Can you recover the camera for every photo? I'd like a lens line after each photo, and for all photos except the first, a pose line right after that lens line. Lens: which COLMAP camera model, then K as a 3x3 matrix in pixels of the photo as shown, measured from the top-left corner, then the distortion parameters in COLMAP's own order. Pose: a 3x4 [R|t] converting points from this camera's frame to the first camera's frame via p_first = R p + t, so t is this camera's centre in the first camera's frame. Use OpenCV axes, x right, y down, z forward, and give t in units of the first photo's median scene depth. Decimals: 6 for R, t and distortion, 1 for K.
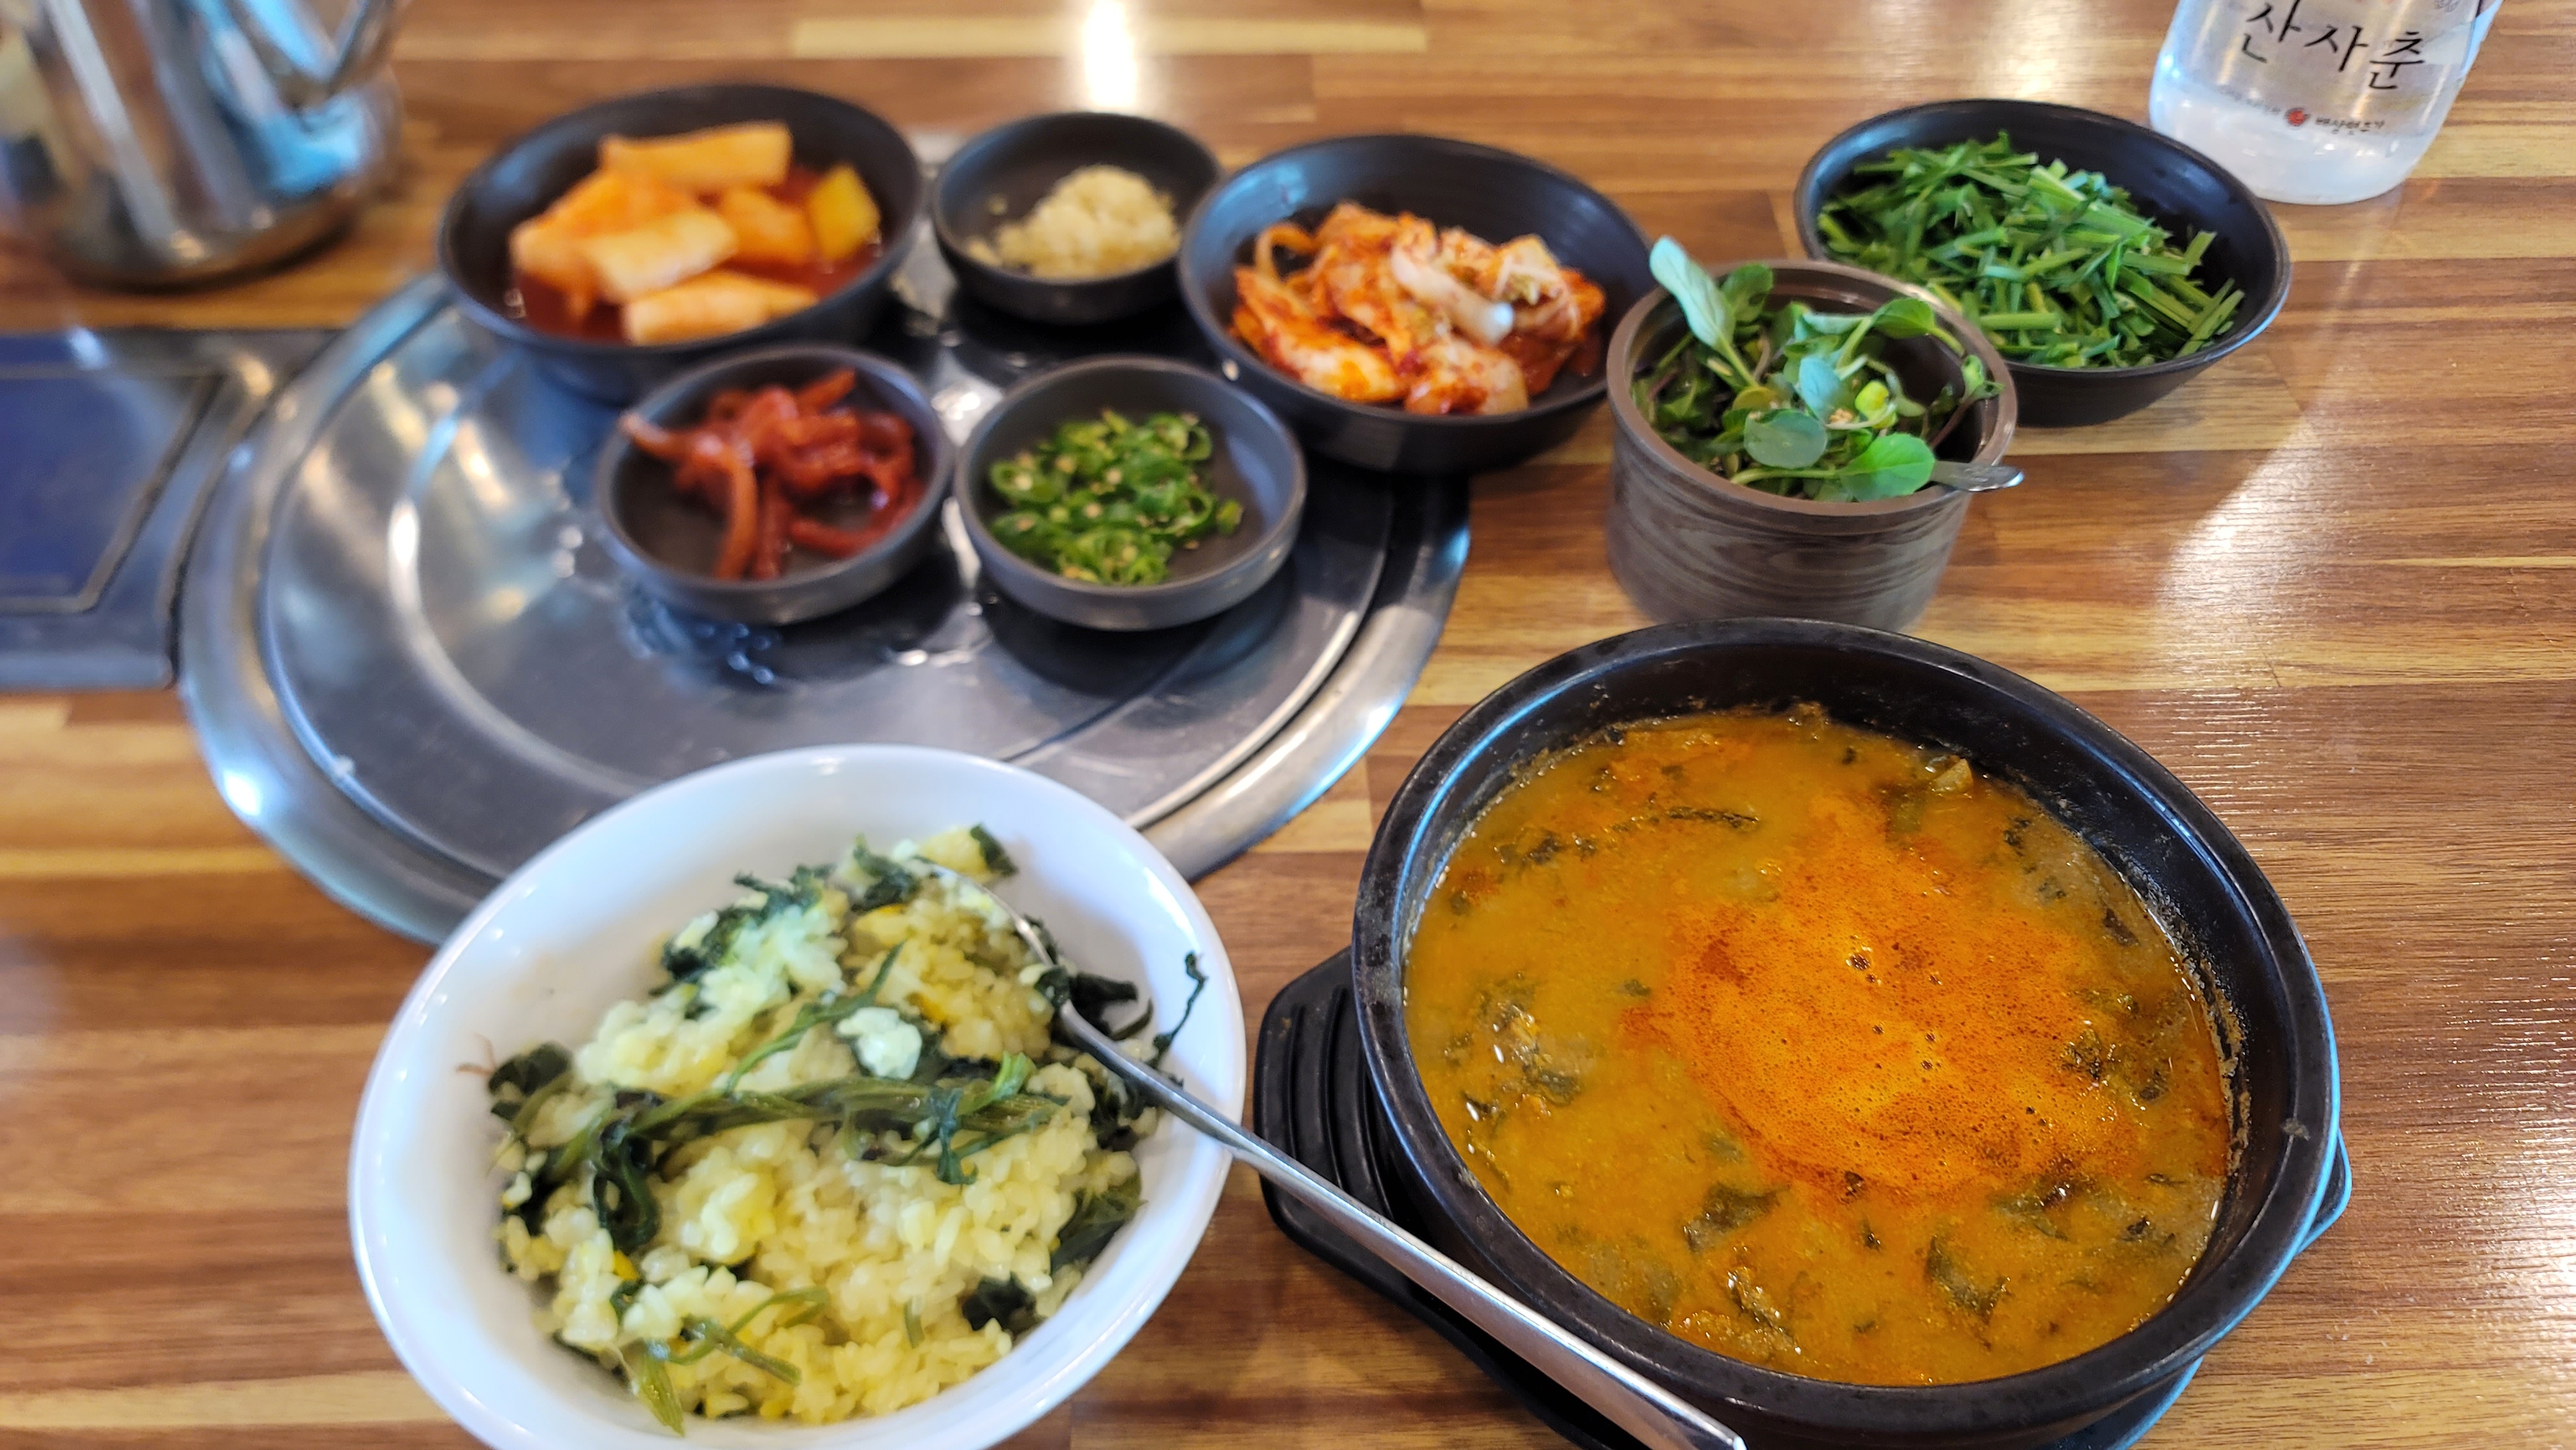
lens RADIAL K [[2075.2, 0, 1324.3], [0, 2075.2, 709.8], [0, 0, 1]] dist [-0.021701, 0.030856]
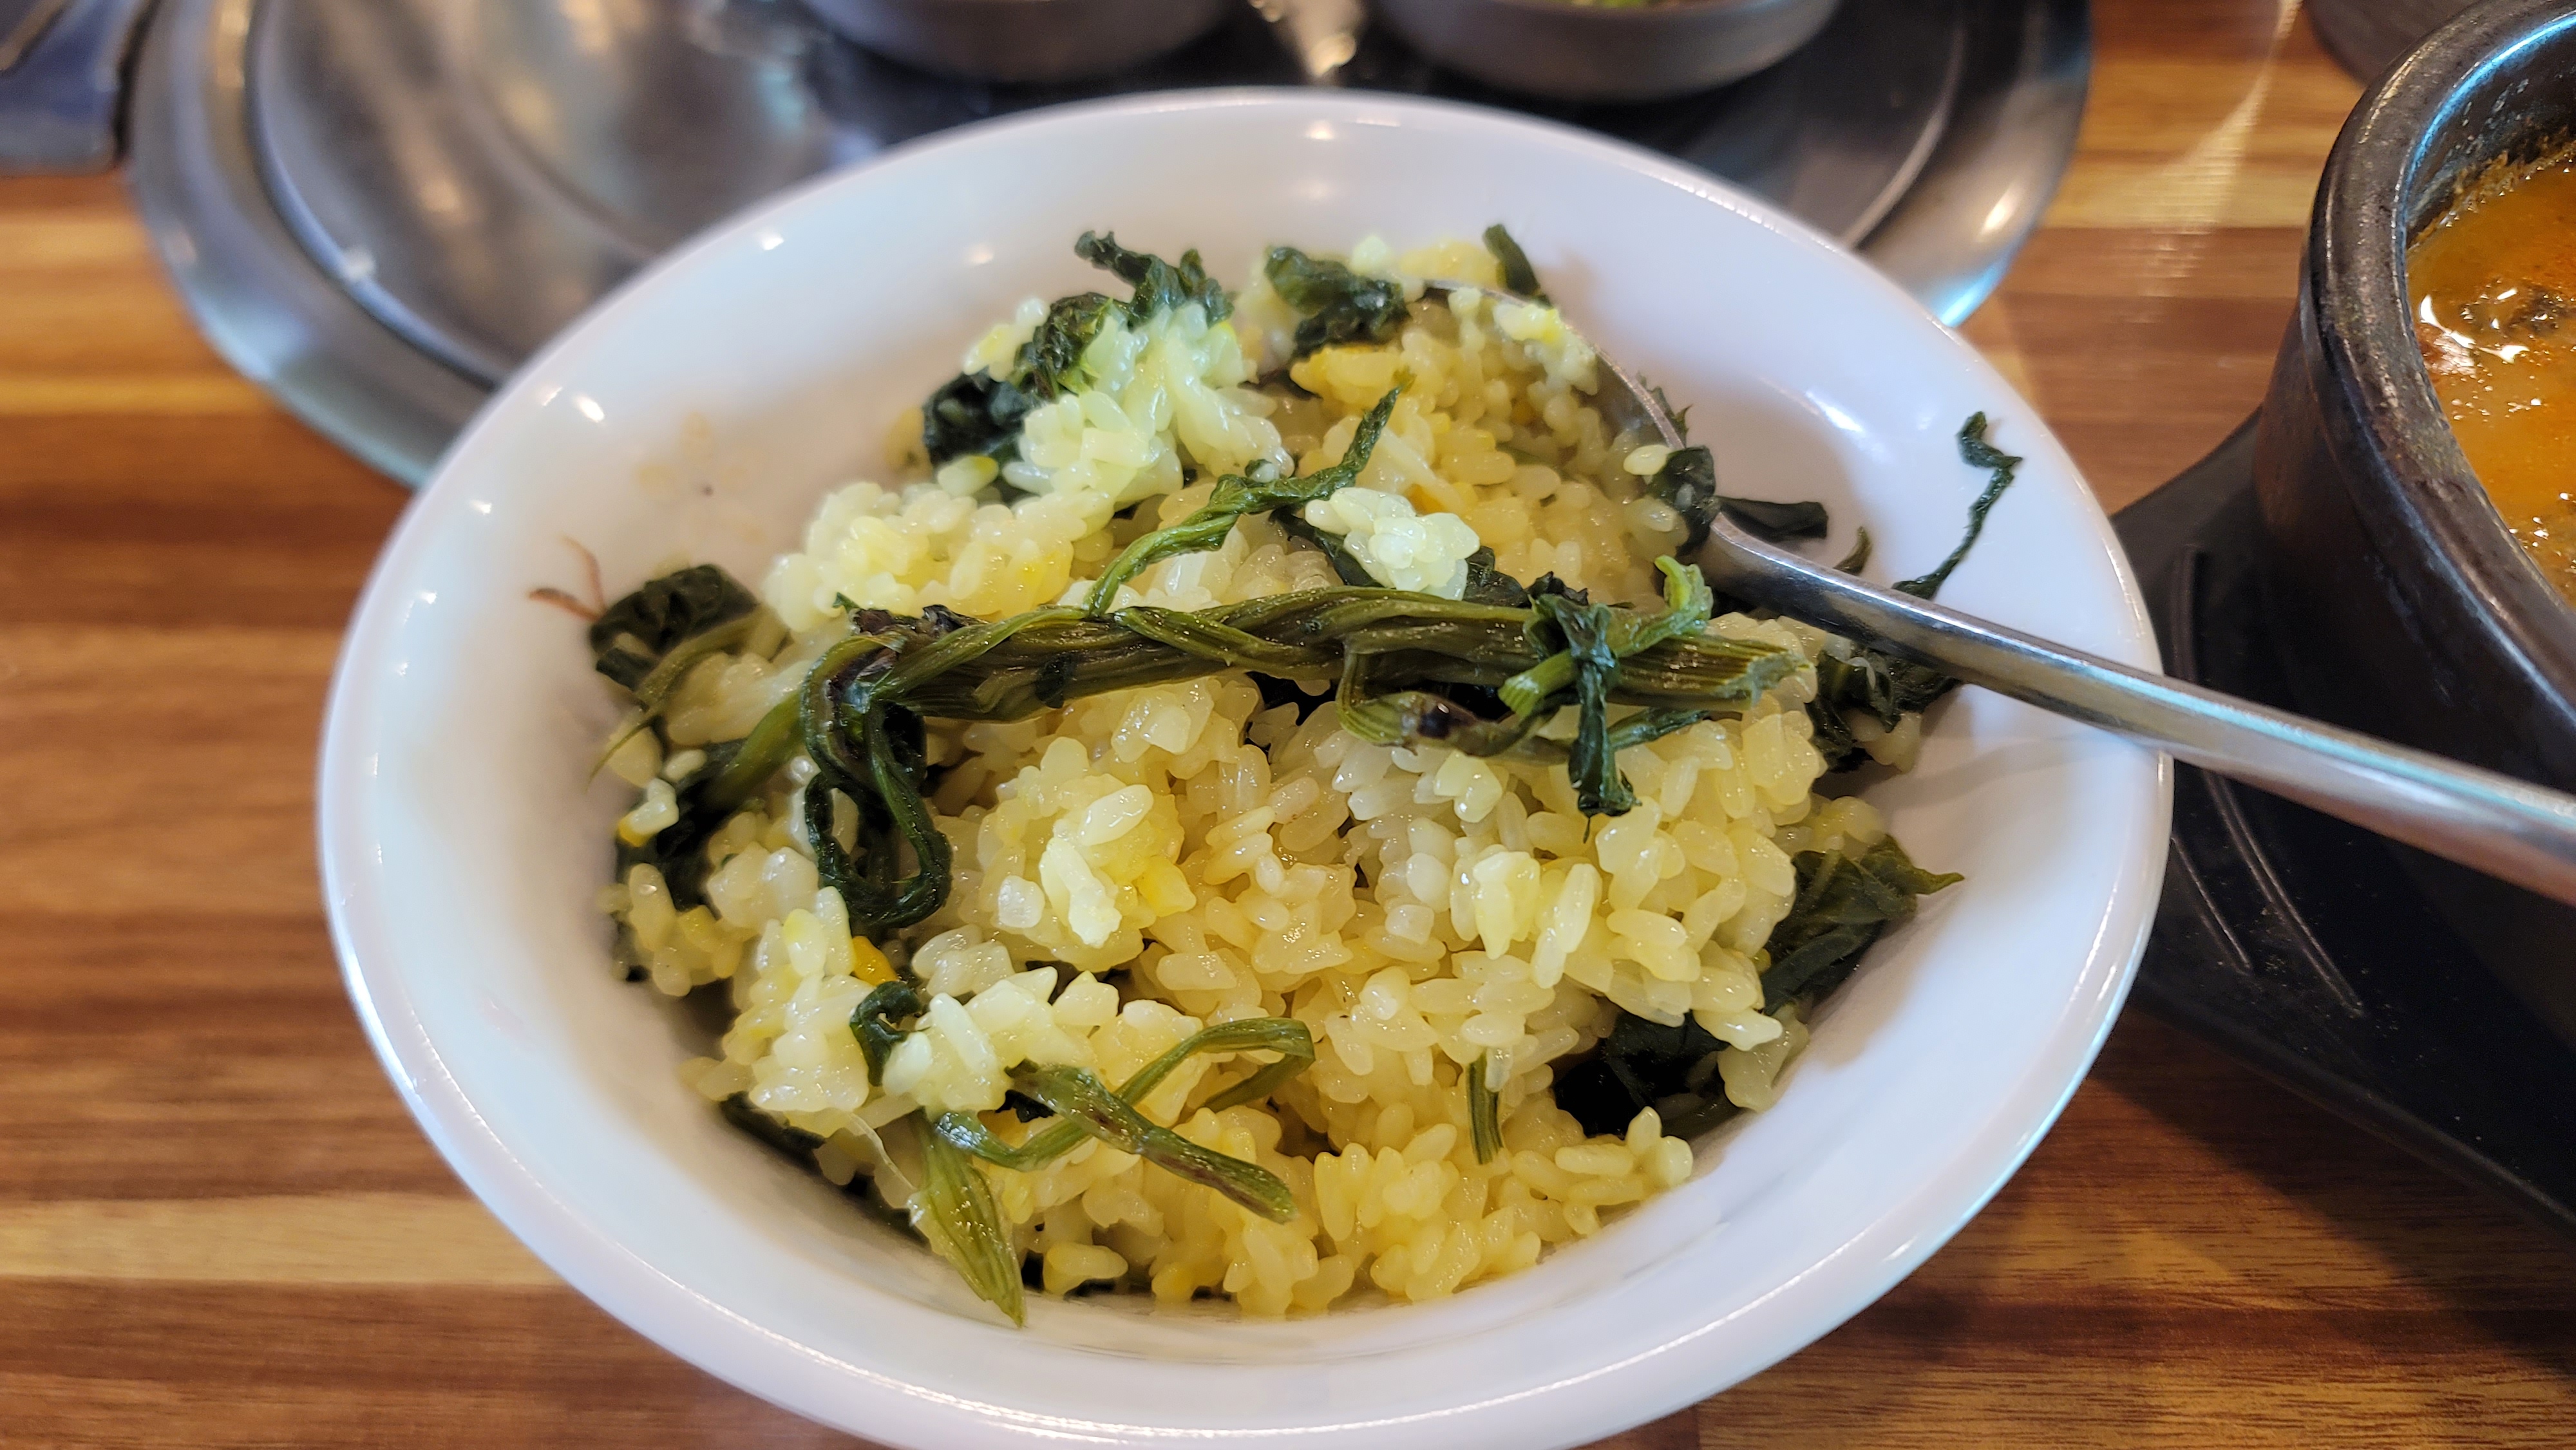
lens RADIAL K [[2075.2, 0, 1292.5], [0, 2075.2, 724.1], [0, 0, 1]] dist [-0.021701, 0.030856]
pose [[0.998483, 0.027476, -0.047715, -0.204878], [-0.026058, 0.999208, 0.030088, 0.181786], [0.048504, -0.028799, 0.998408, 0.493288]]
